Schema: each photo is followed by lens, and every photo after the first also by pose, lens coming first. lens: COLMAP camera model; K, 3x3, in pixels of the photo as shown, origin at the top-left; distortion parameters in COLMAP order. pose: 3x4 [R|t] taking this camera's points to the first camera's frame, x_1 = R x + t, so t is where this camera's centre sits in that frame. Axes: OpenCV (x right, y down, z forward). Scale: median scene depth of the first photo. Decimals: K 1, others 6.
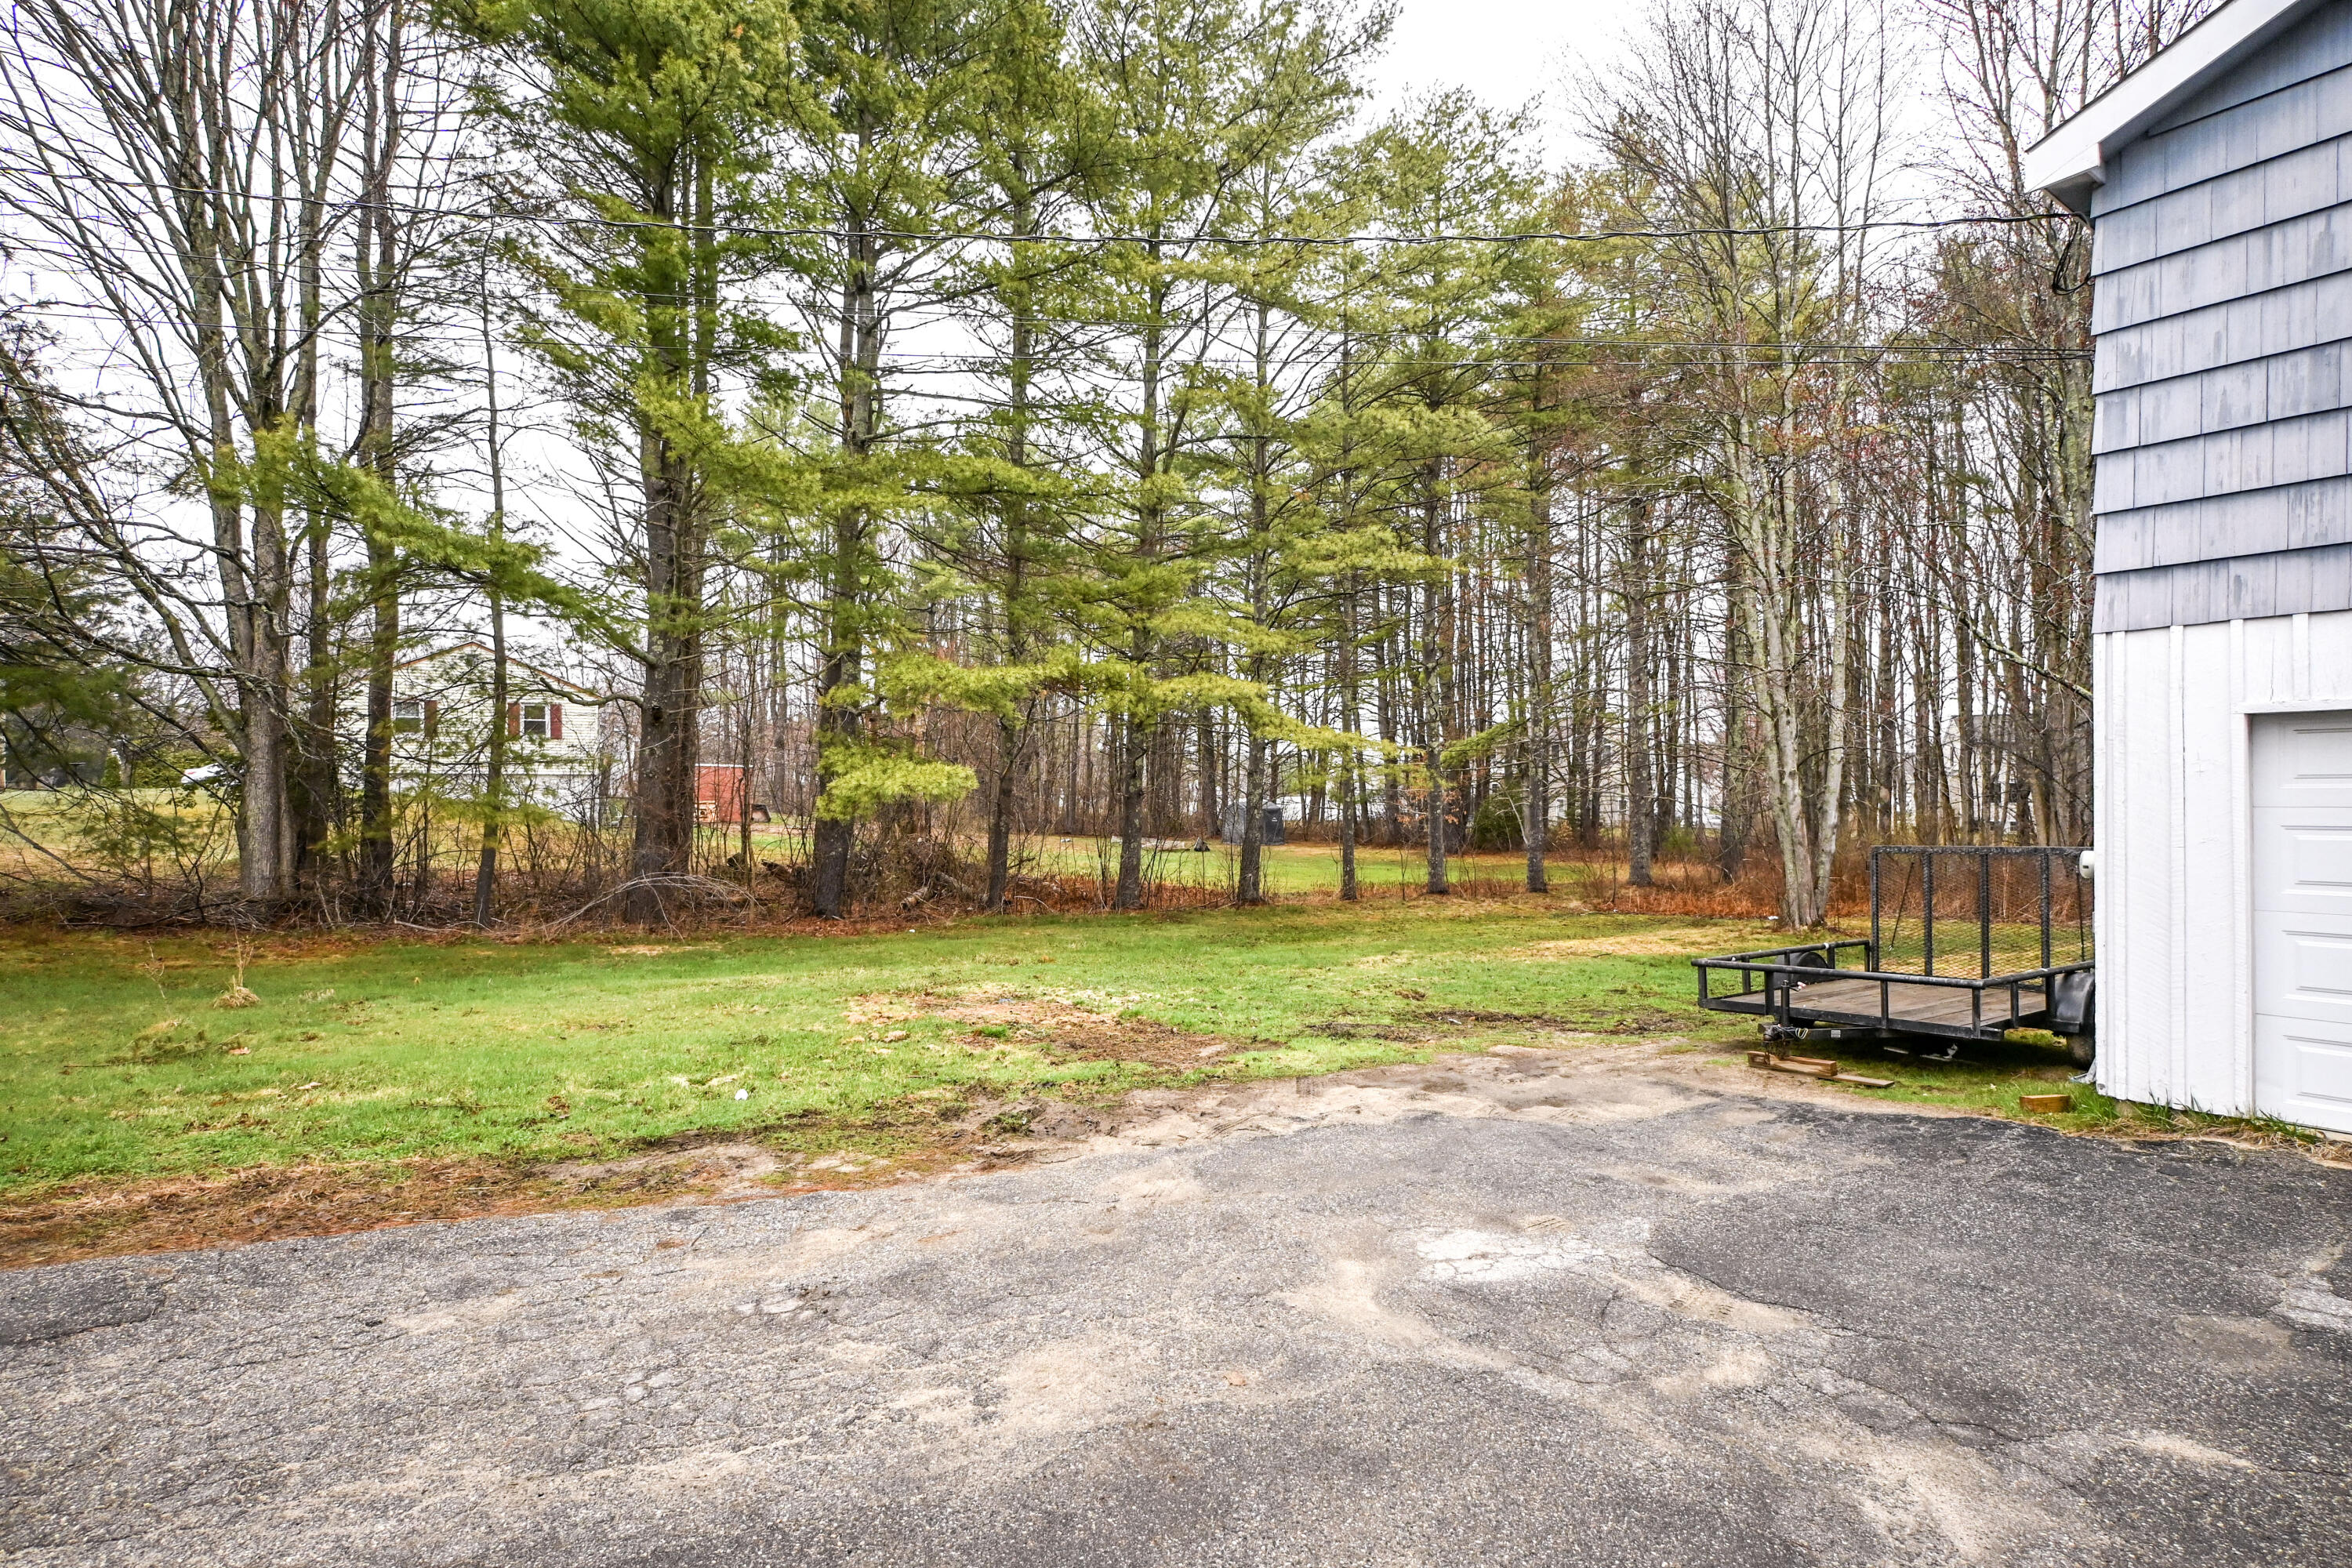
lens RADIAL K [[1171.5, 0, 1115.5], [0, 1171.5, 785.2], [0, 0, 1]] dist [0.000253, 0.000383]
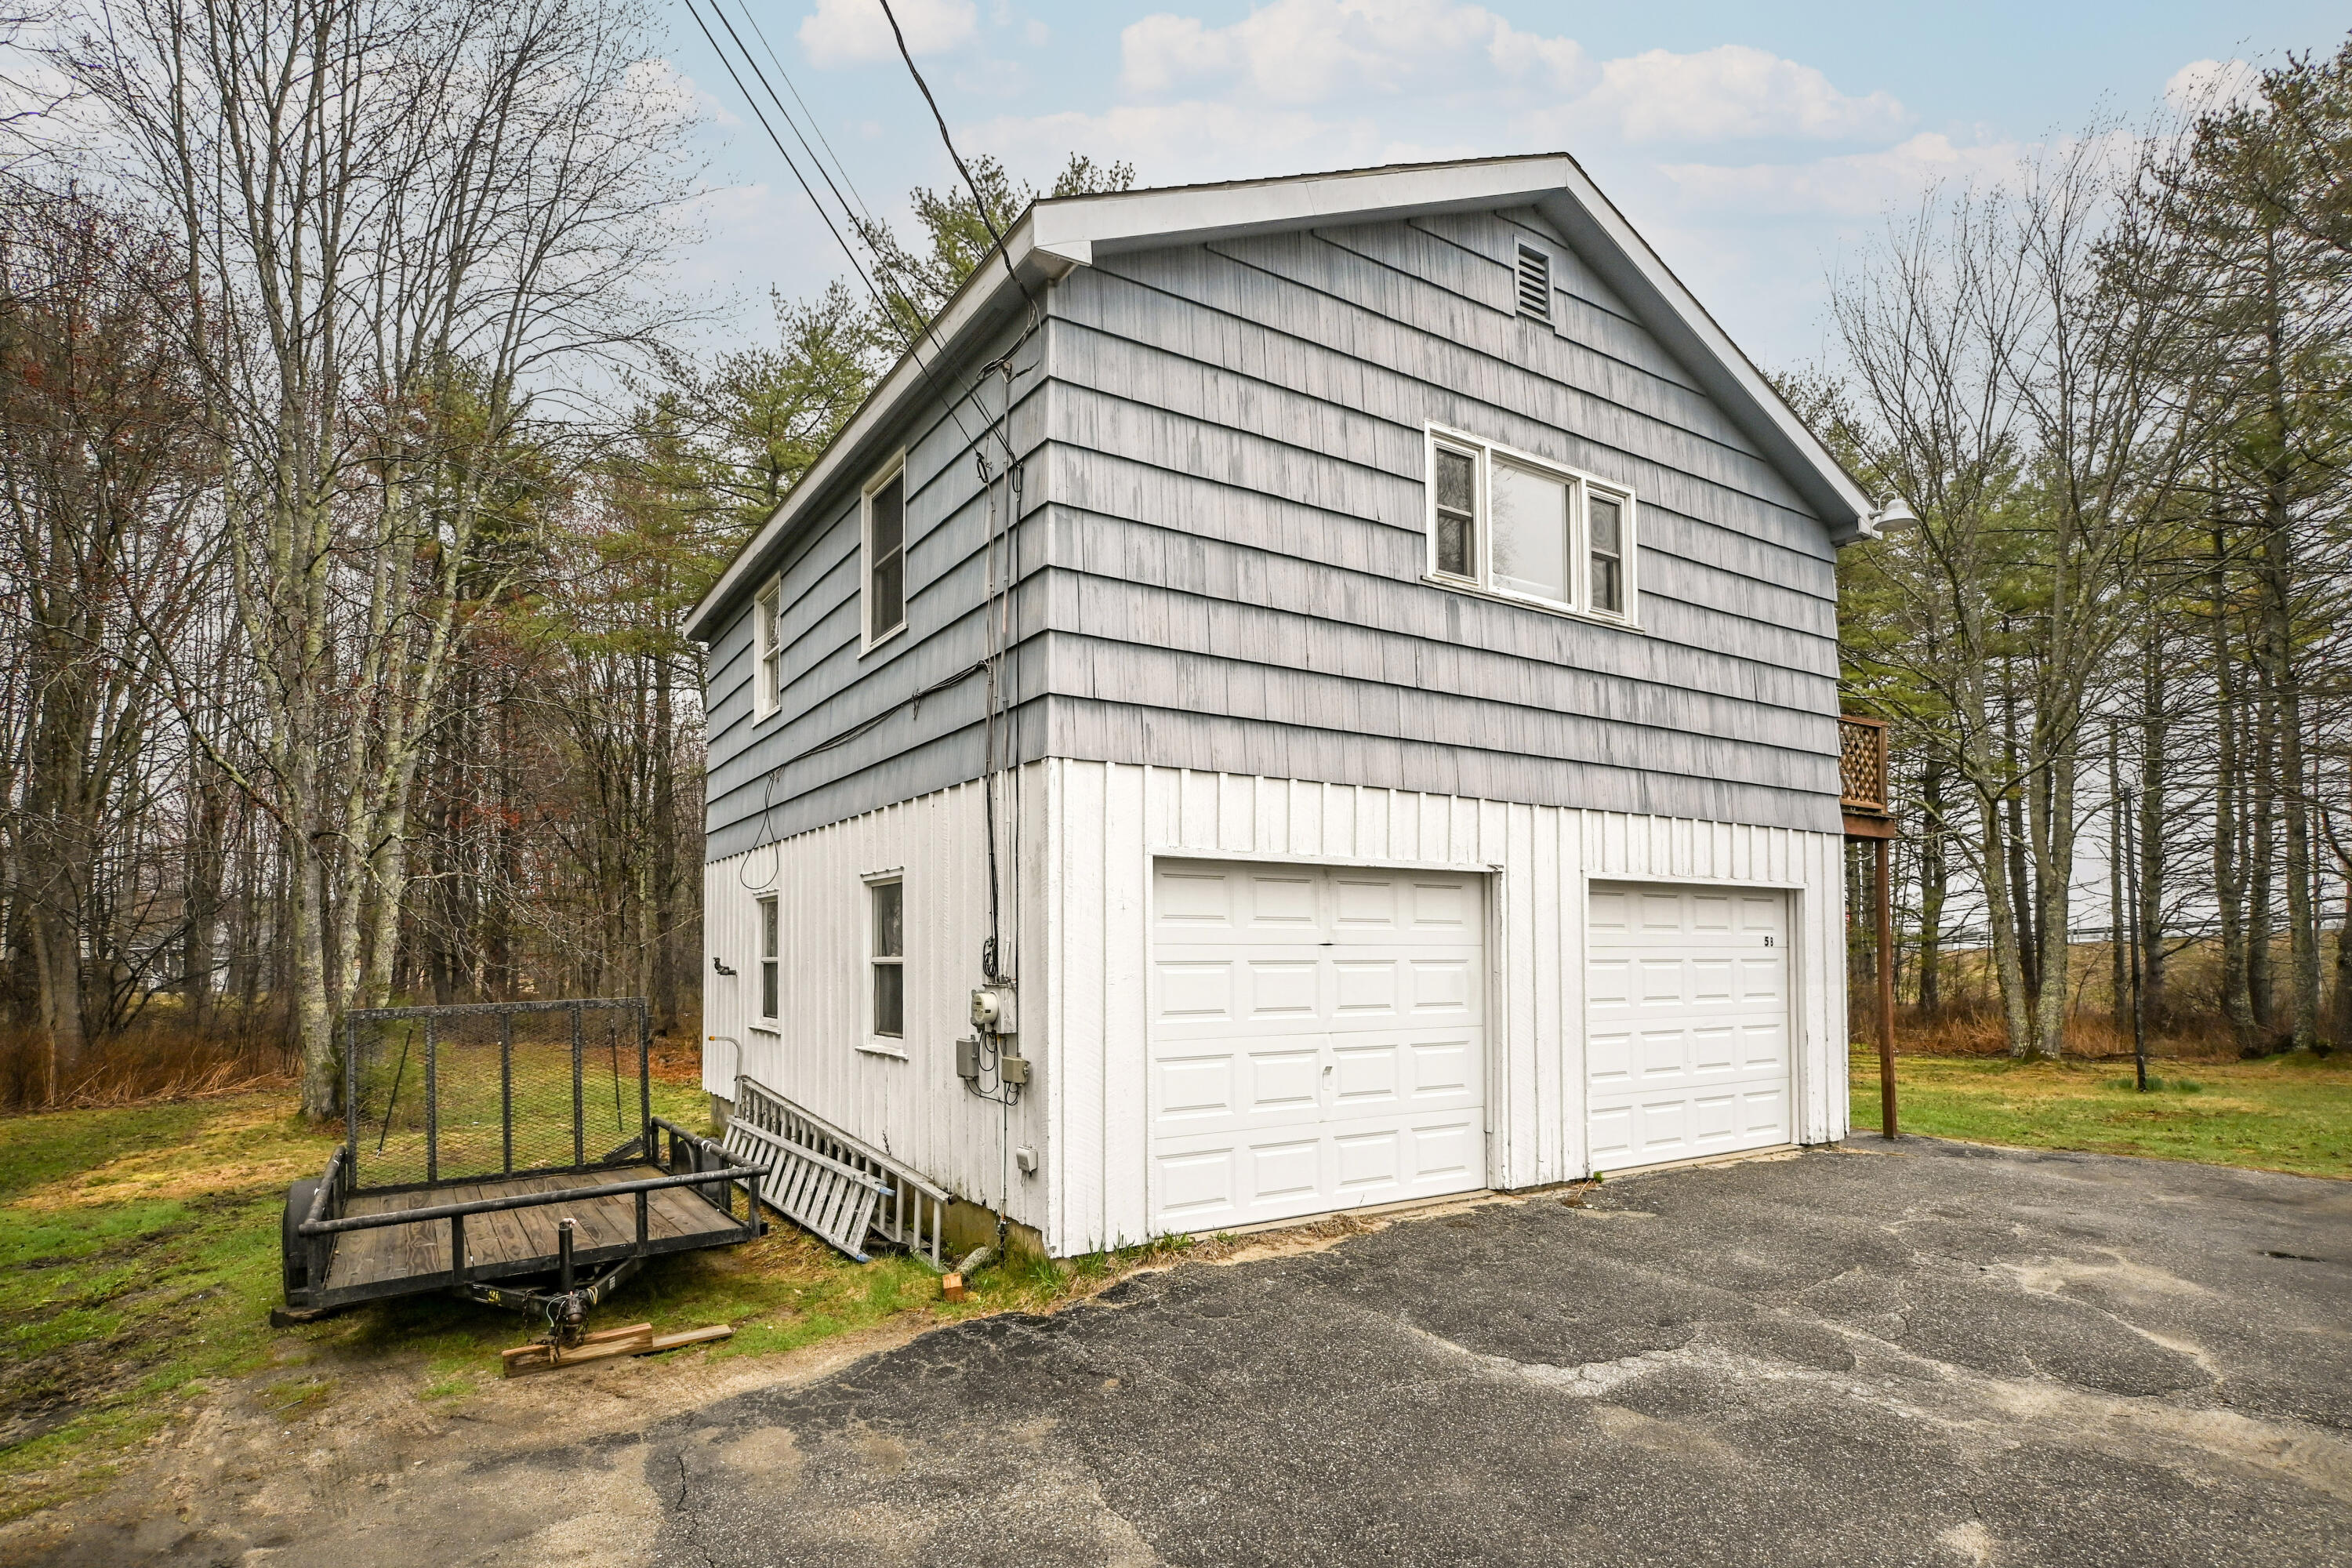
lens RADIAL K [[1208.7, 0, 1174.1], [0, 1208.7, 903.9], [0, 0, 1]] dist [0.000013, 0.000073]
pose [[0.038768, 0.039232, 0.998478, -0.111819], [-0.007127, 0.999214, -0.038984, 0.023781], [-0.999223, -0.005605, 0.039017, 0.879882]]
